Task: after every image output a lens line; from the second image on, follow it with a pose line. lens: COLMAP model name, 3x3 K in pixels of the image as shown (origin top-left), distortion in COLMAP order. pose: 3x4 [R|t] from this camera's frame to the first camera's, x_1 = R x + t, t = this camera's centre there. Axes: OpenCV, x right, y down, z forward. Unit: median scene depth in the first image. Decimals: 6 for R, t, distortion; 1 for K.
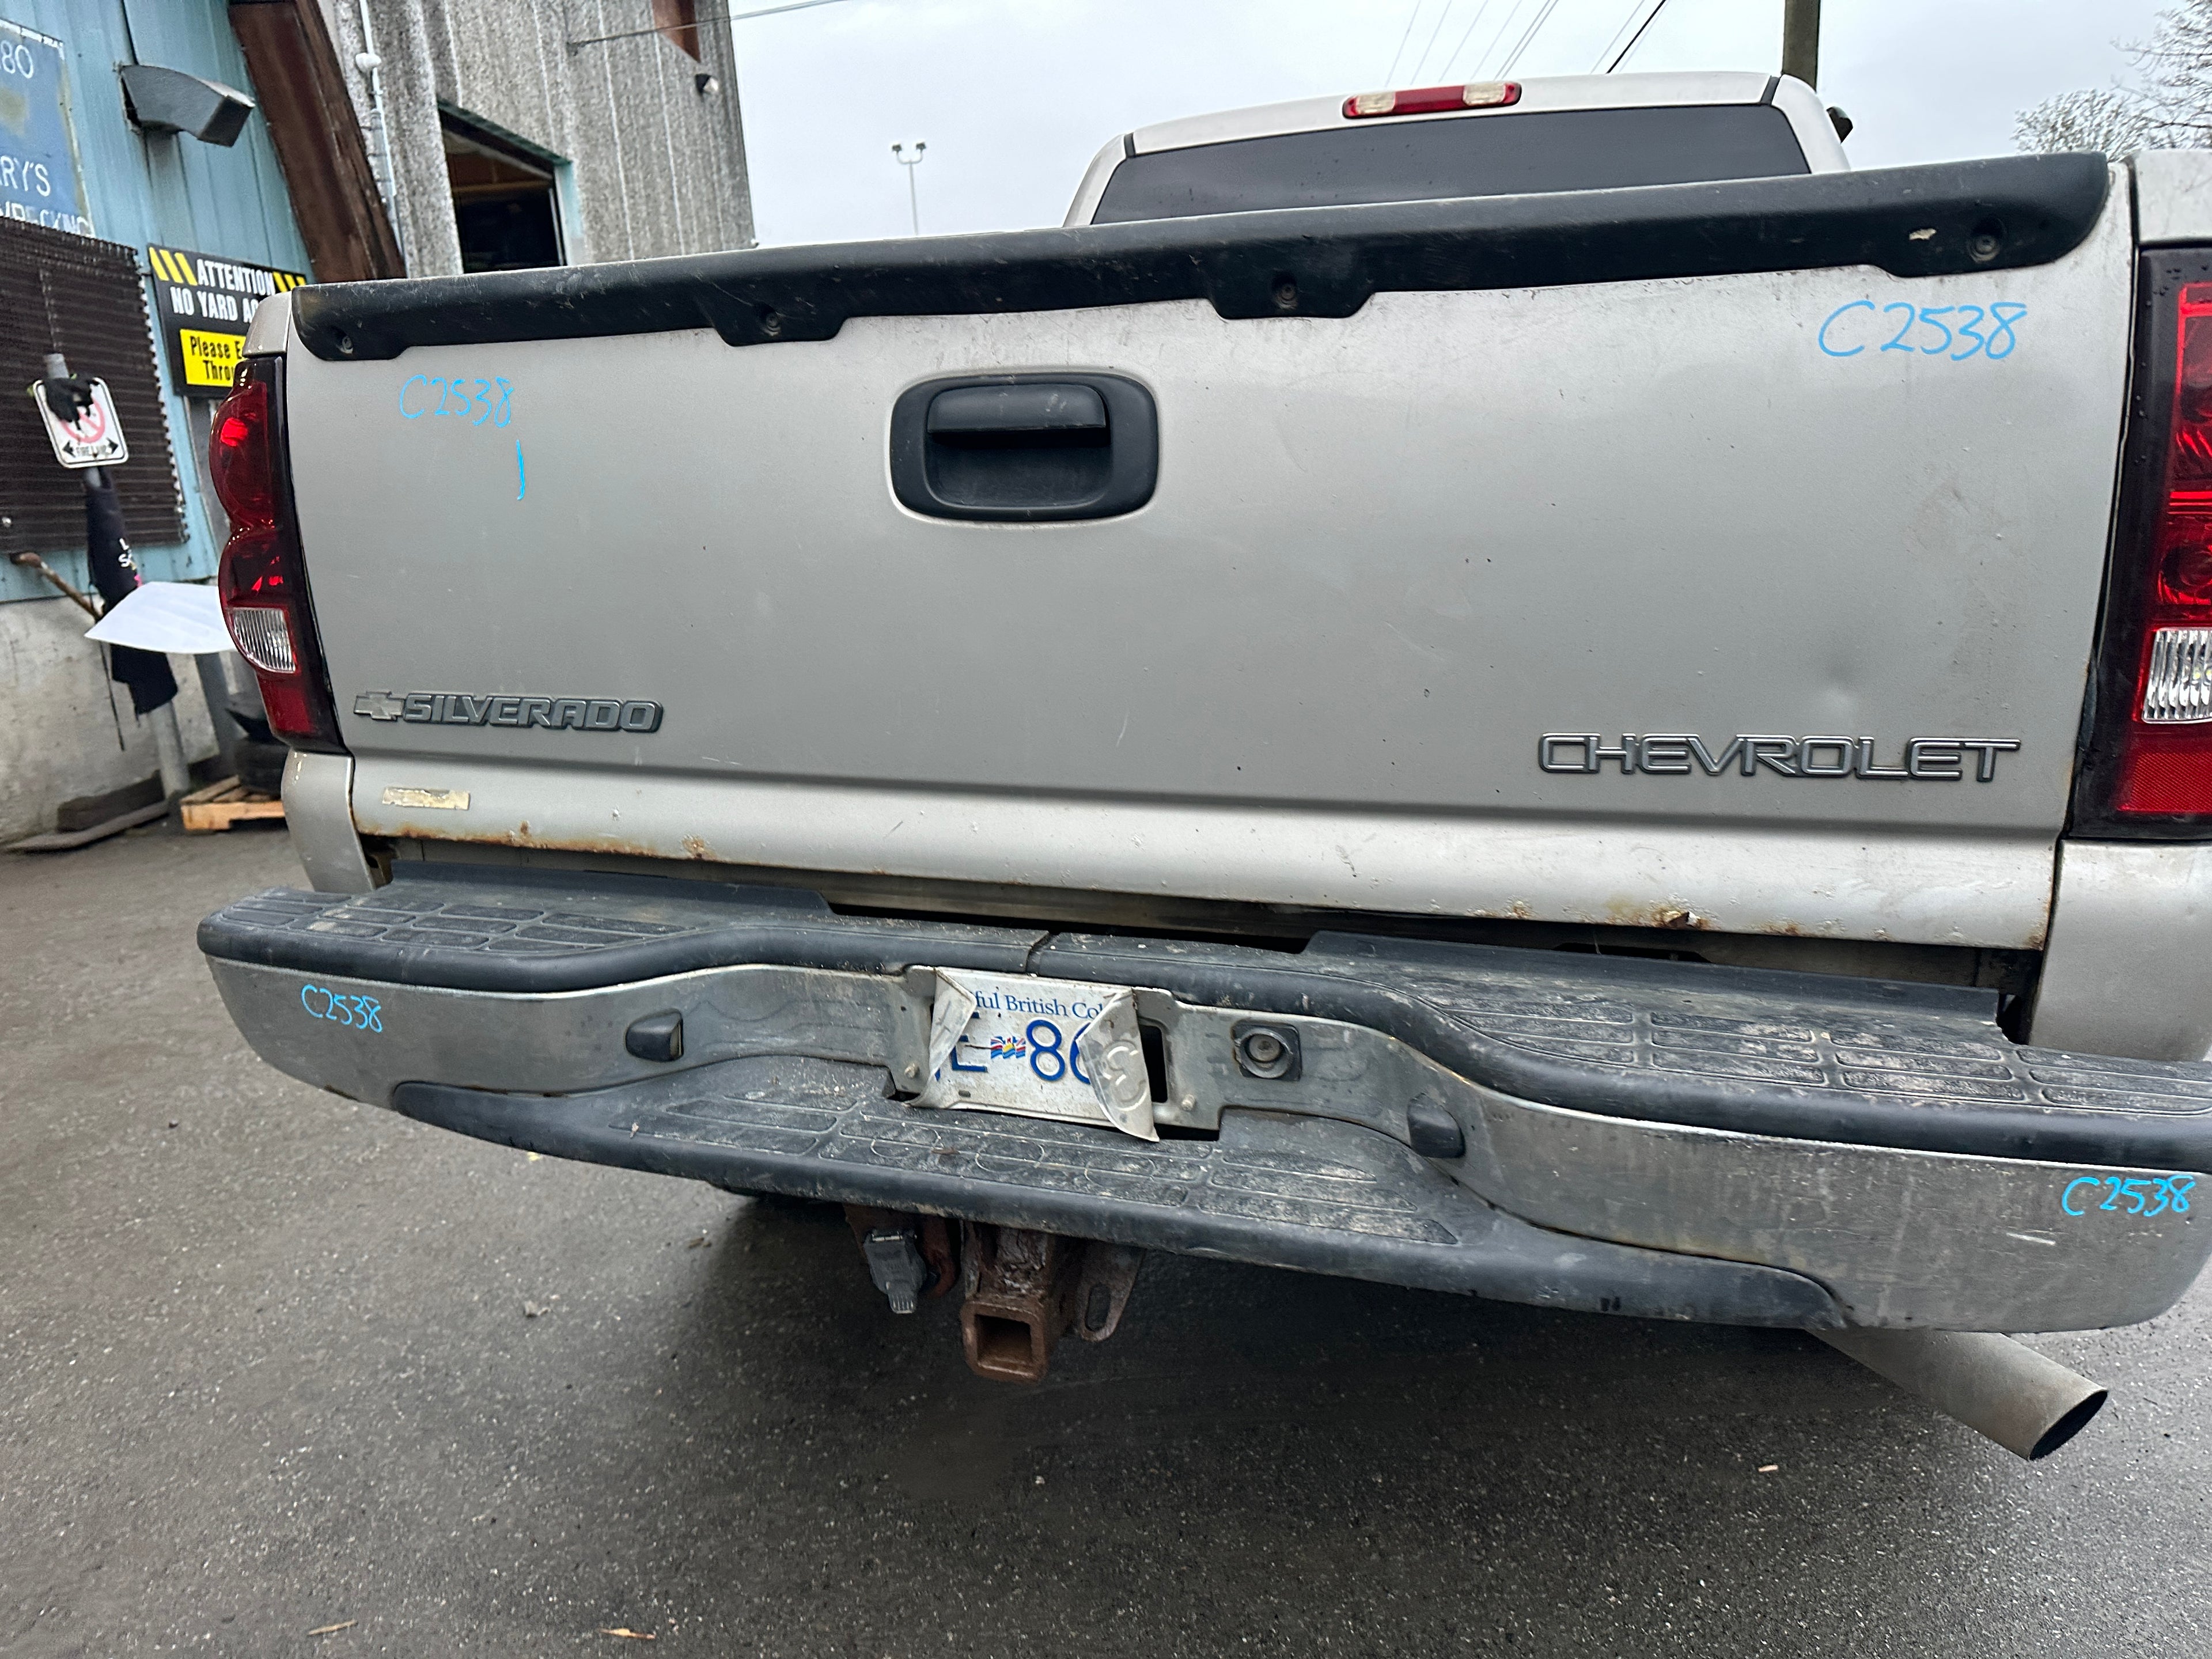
lens RADIAL K [[1570.9, 0, 1122.3], [0, 1570.9, 826.9], [0, 0, 1]] dist [0.016858, -0.018469]
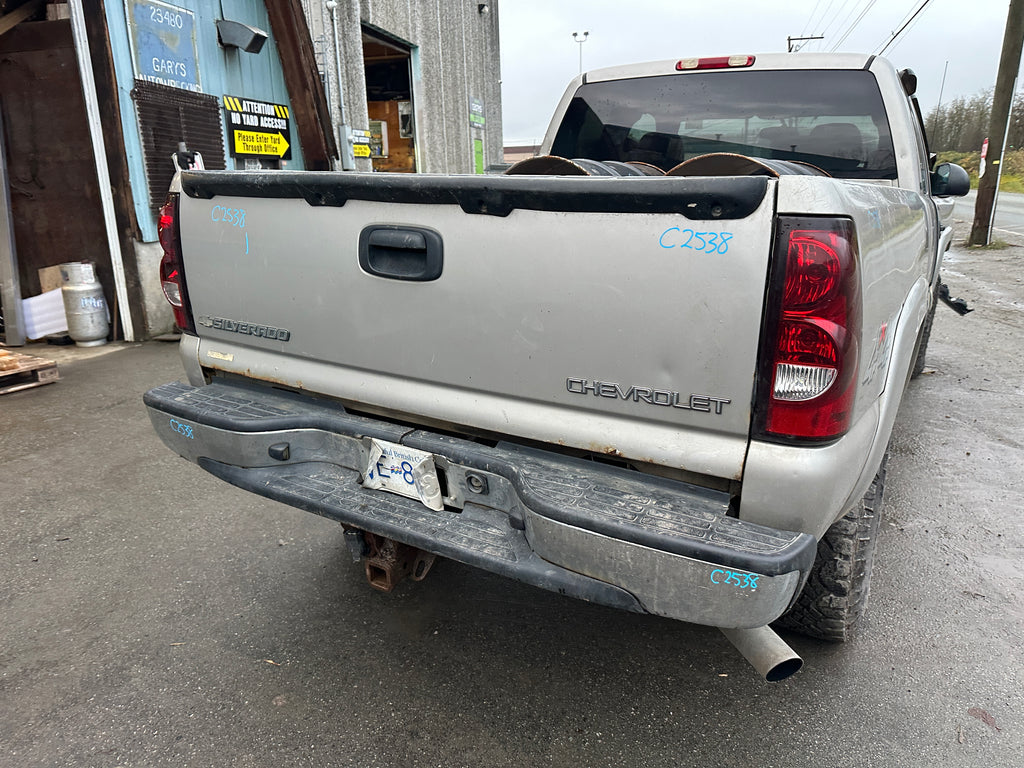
lens RADIAL K [[722.3, 0, 517.4], [0, 722.3, 385.8], [0, 0, 1]] dist [0.015020, -0.018024]
pose [[0.979422, 0.091793, -0.179742, 0.317264], [-0.083515, 0.995090, 0.053111, -0.080324], [0.183734, -0.037007, 0.982279, -0.162731]]
